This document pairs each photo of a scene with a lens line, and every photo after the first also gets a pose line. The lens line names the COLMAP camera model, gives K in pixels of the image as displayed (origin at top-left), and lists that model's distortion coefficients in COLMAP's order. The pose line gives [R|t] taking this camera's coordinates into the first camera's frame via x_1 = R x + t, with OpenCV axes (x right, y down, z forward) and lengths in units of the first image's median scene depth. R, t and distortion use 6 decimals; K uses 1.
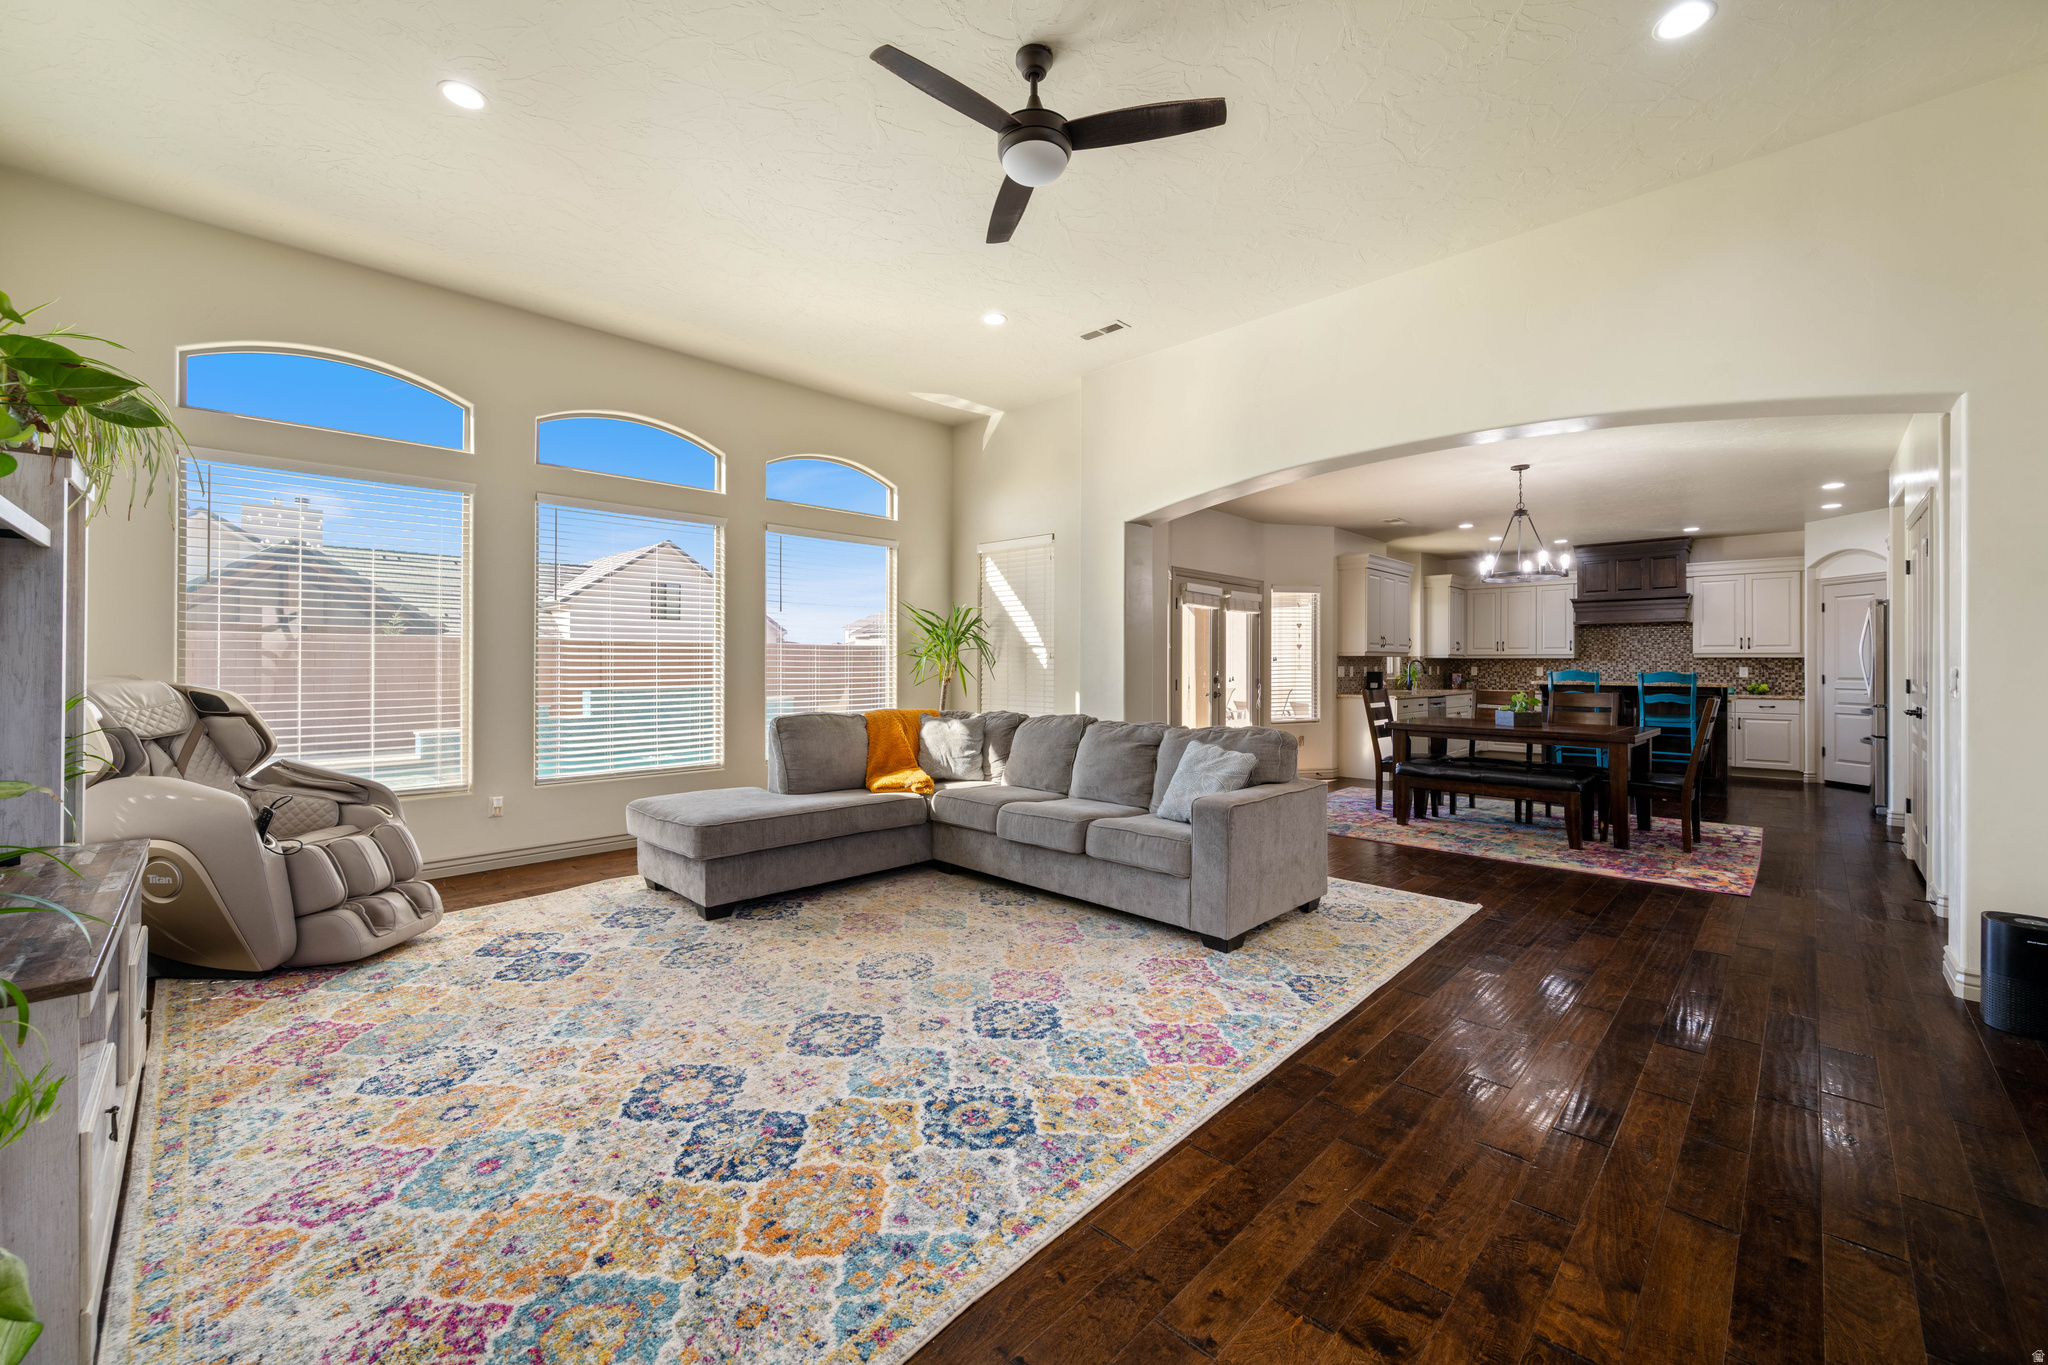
lens RADIAL K [[804.3, 0, 1022.4], [0, 804.3, 668.0], [0, 0, 1]] dist [0.000242, 0.000096]
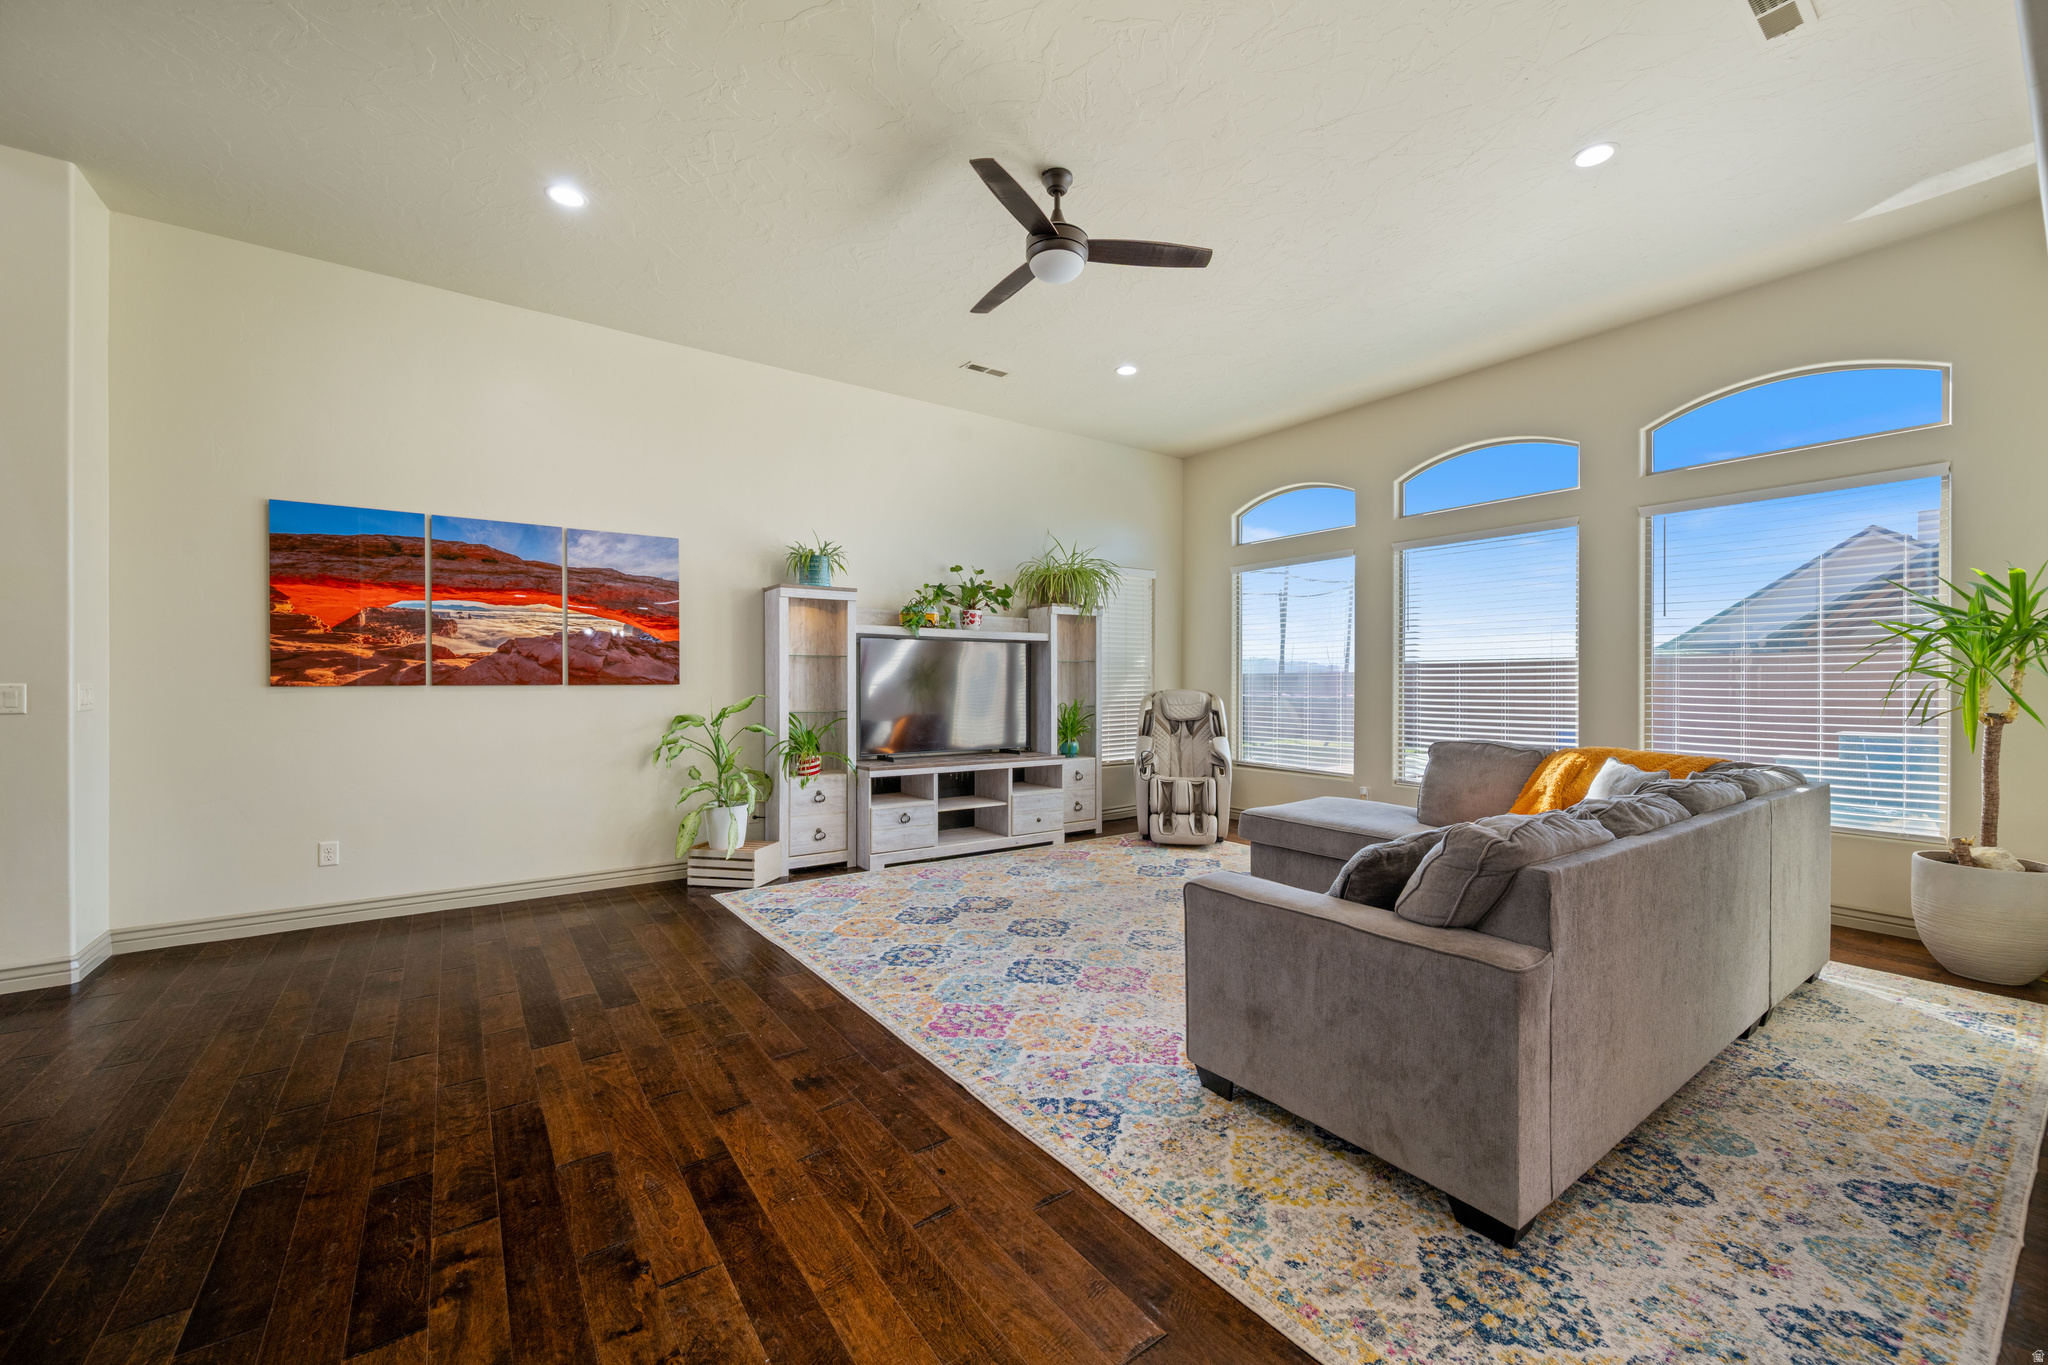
lens RADIAL K [[804.3, 0, 1024.8], [0, 804.3, 682.9], [0, 0, 1]] dist [0.000242, 0.000096]
pose [[-0.169920, 0.001819, -0.985456, 1.323996], [-0.007694, 0.999965, 0.003173, -0.011838], [0.985428, 0.008122, -0.169900, 1.280854]]
